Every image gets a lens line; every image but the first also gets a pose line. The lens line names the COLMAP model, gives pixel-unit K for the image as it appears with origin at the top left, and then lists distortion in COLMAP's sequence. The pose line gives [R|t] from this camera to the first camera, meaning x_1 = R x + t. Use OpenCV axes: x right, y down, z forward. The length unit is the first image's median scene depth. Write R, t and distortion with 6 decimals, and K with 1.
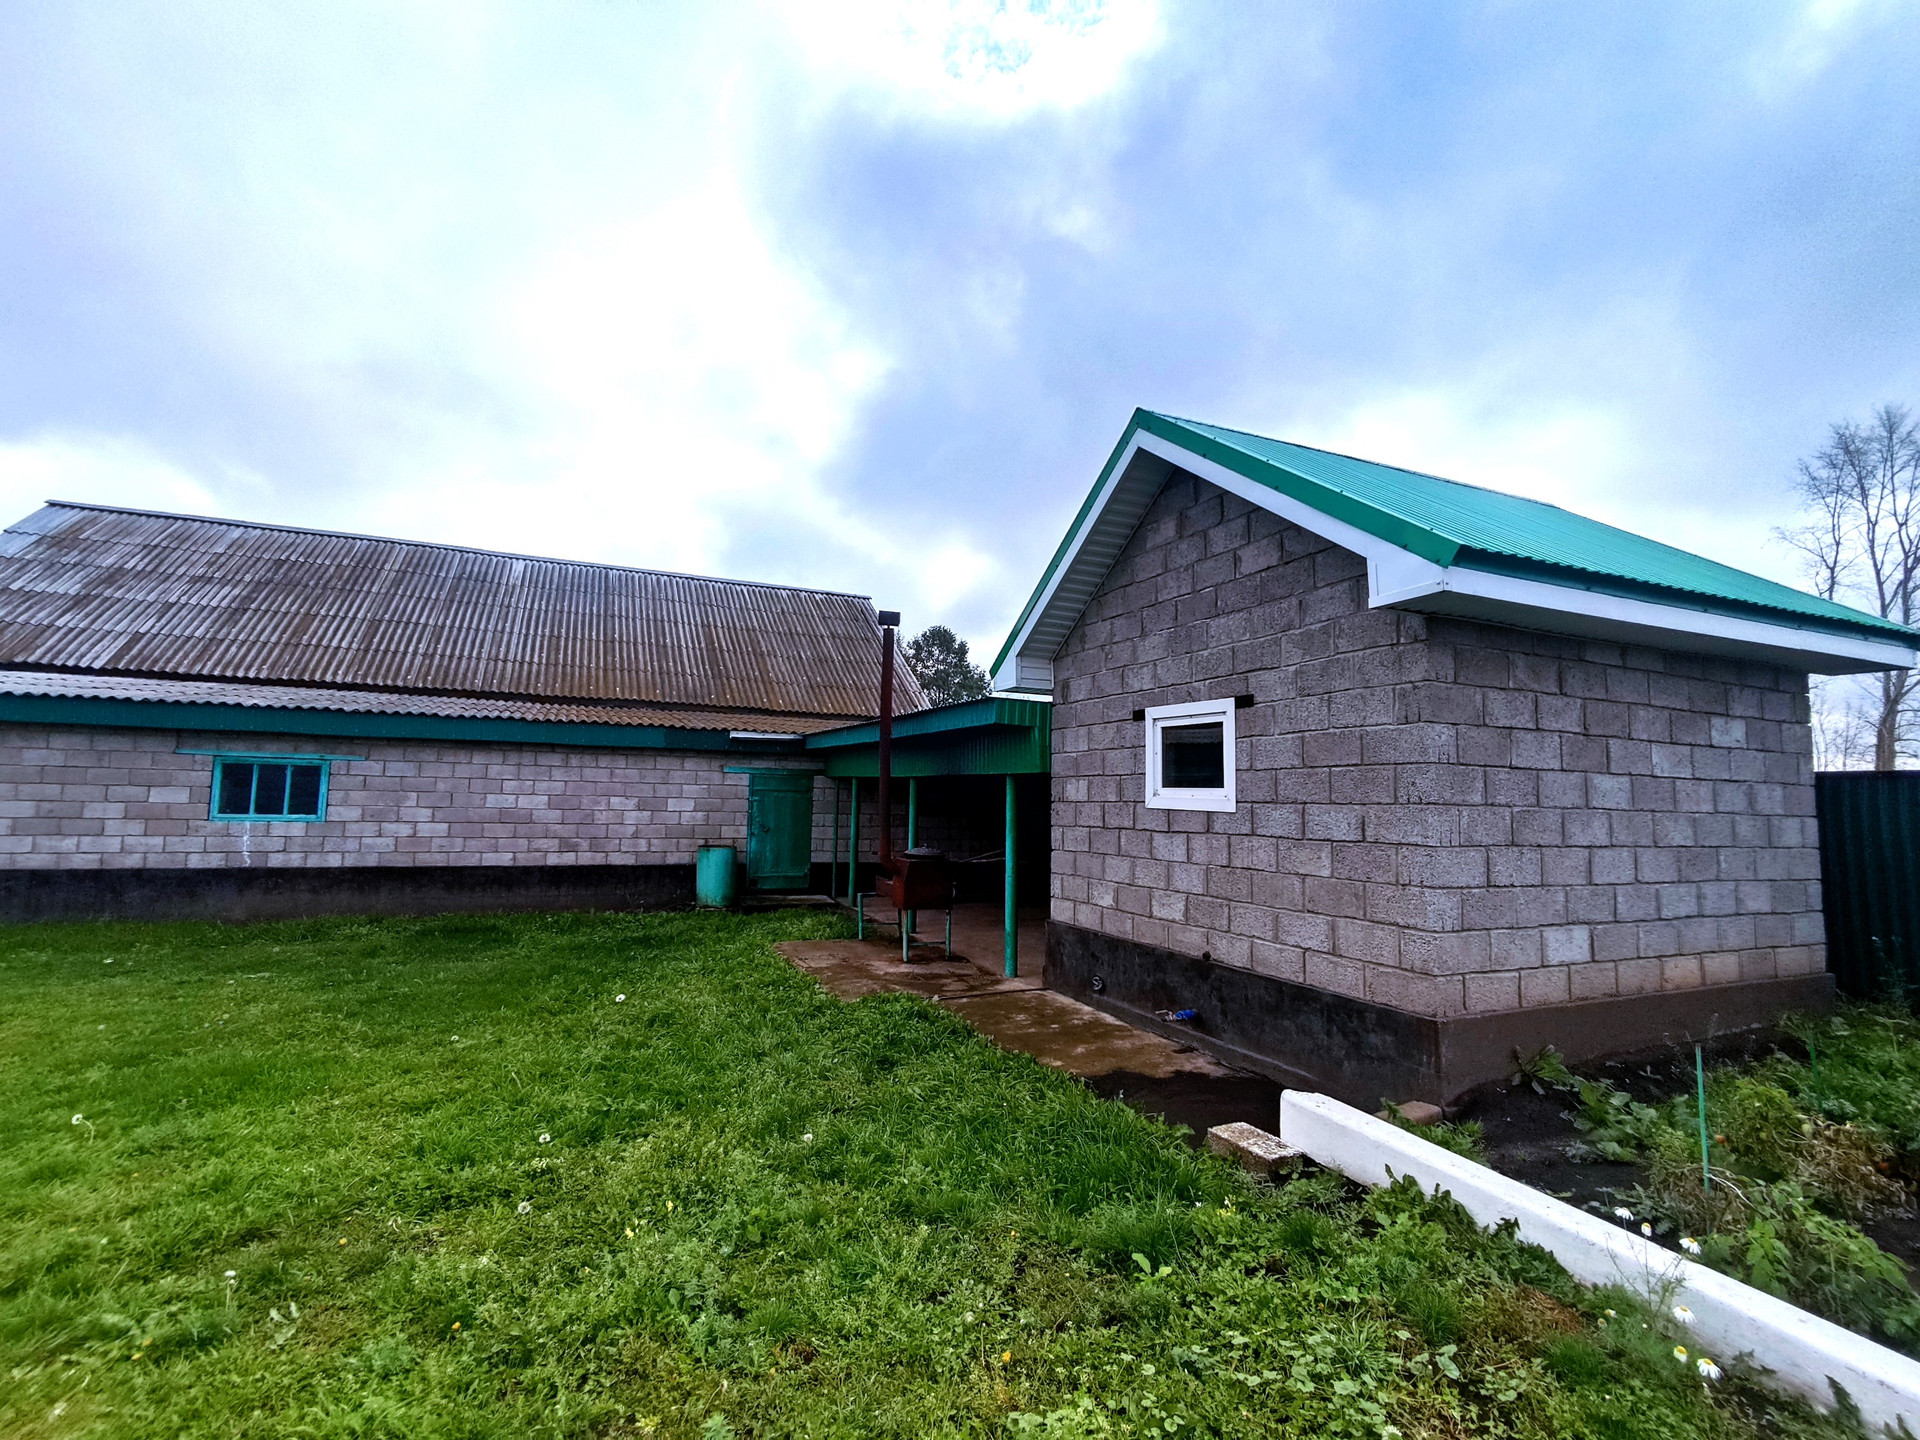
lens RADIAL K [[888.4, 0, 940.1], [0, 888.4, 729.7], [0, 0, 1]] dist [-0.006336, 0.000150]
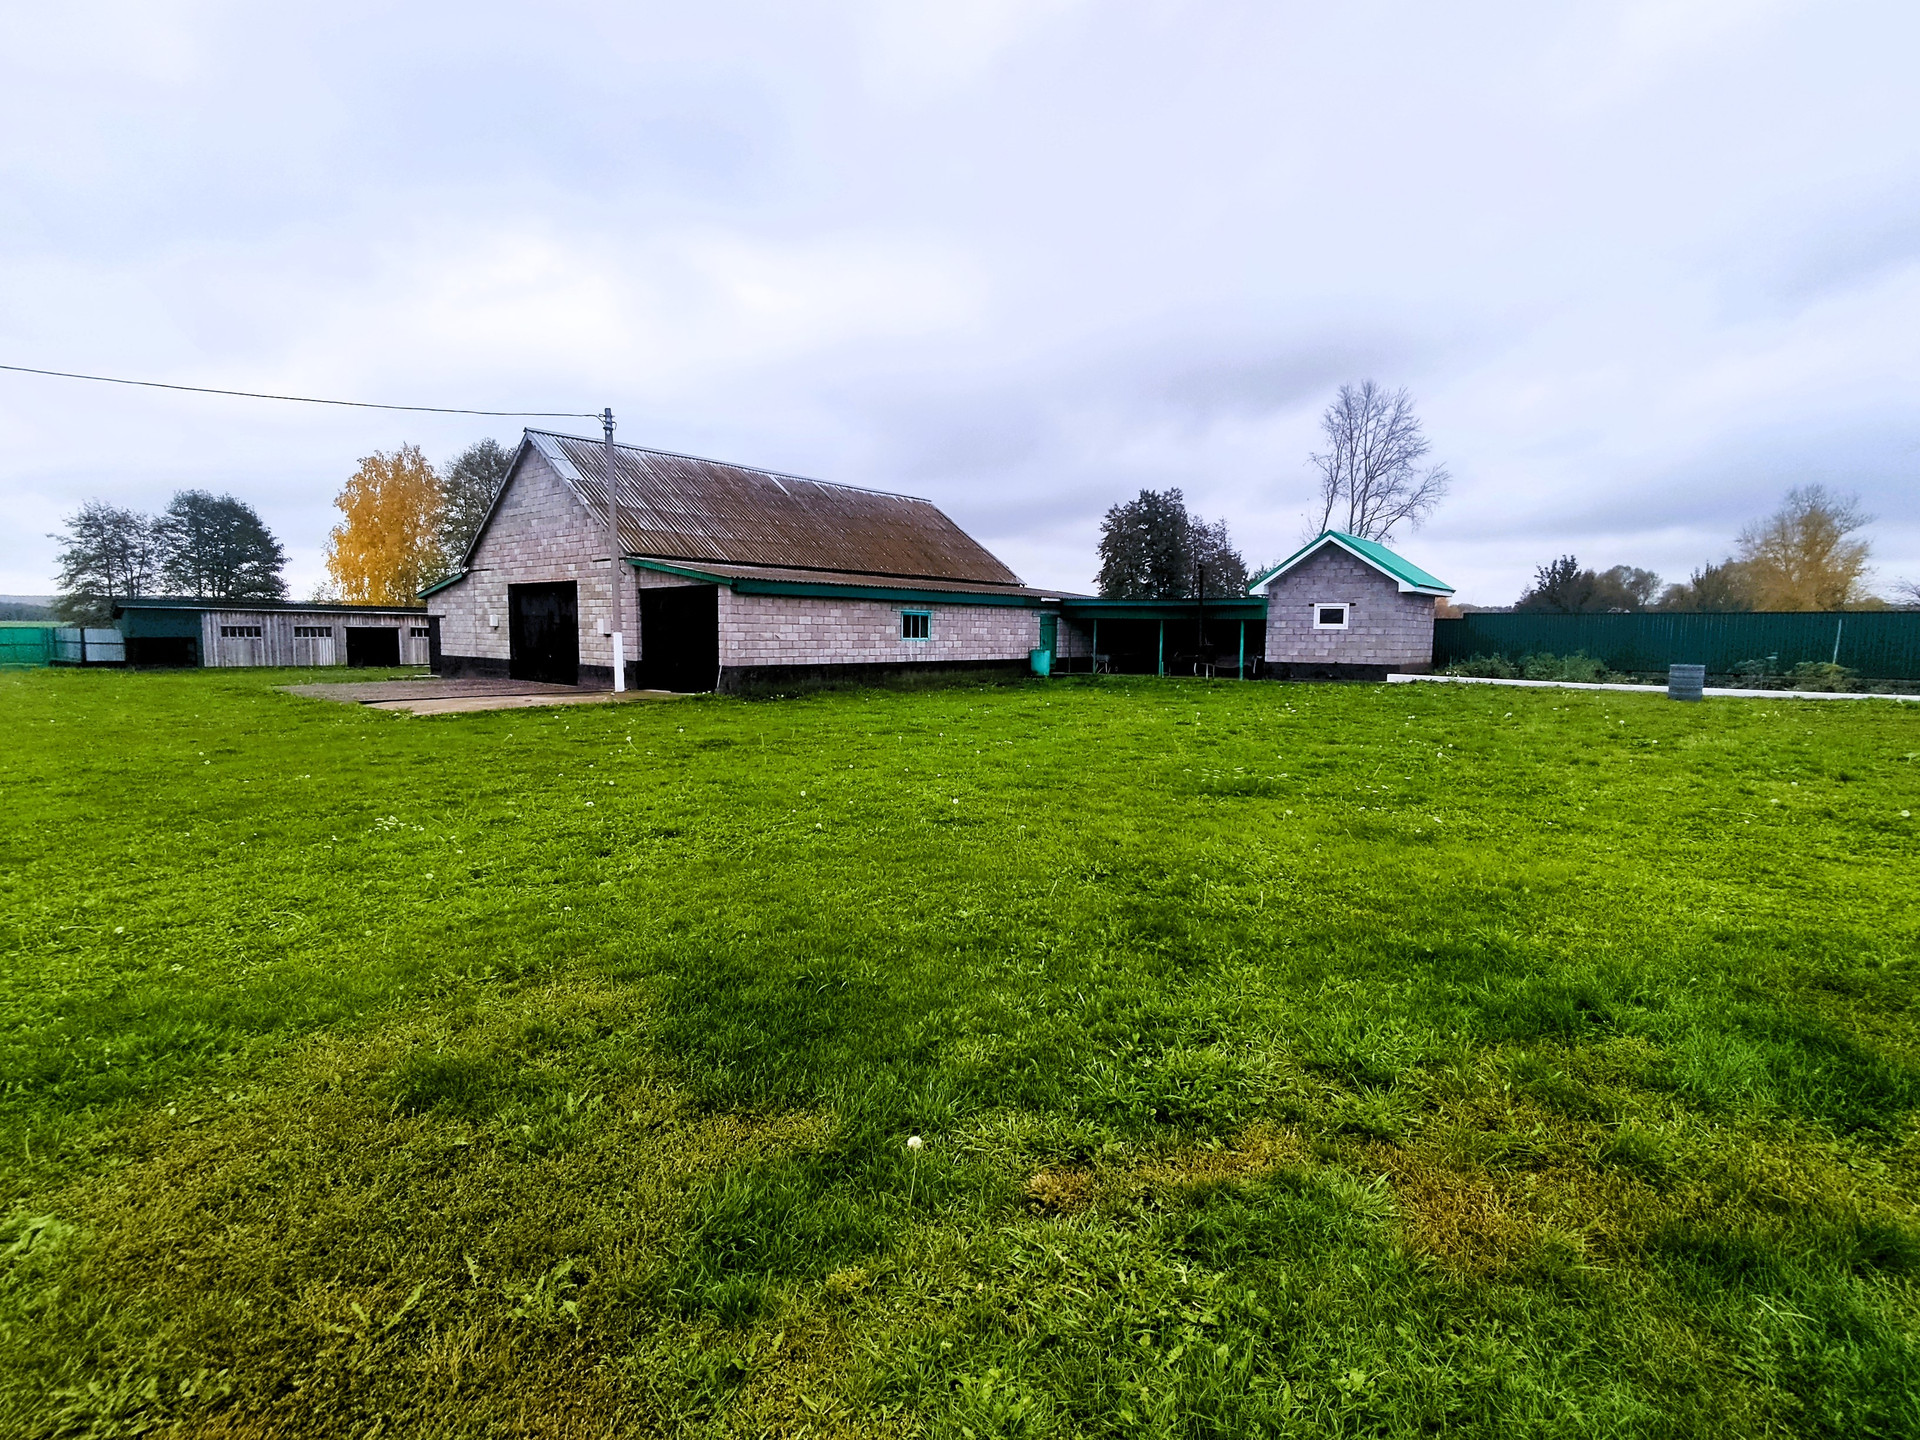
lens RADIAL K [[888.4, 0, 972.3], [0, 888.4, 712.7], [0, 0, 1]] dist [-0.006336, 0.000150]
pose [[0.895601, -0.053033, 0.441687, -2.233742], [-0.023996, 0.985664, 0.167004, -0.128934], [-0.444211, -0.160168, 0.881489, -1.438178]]
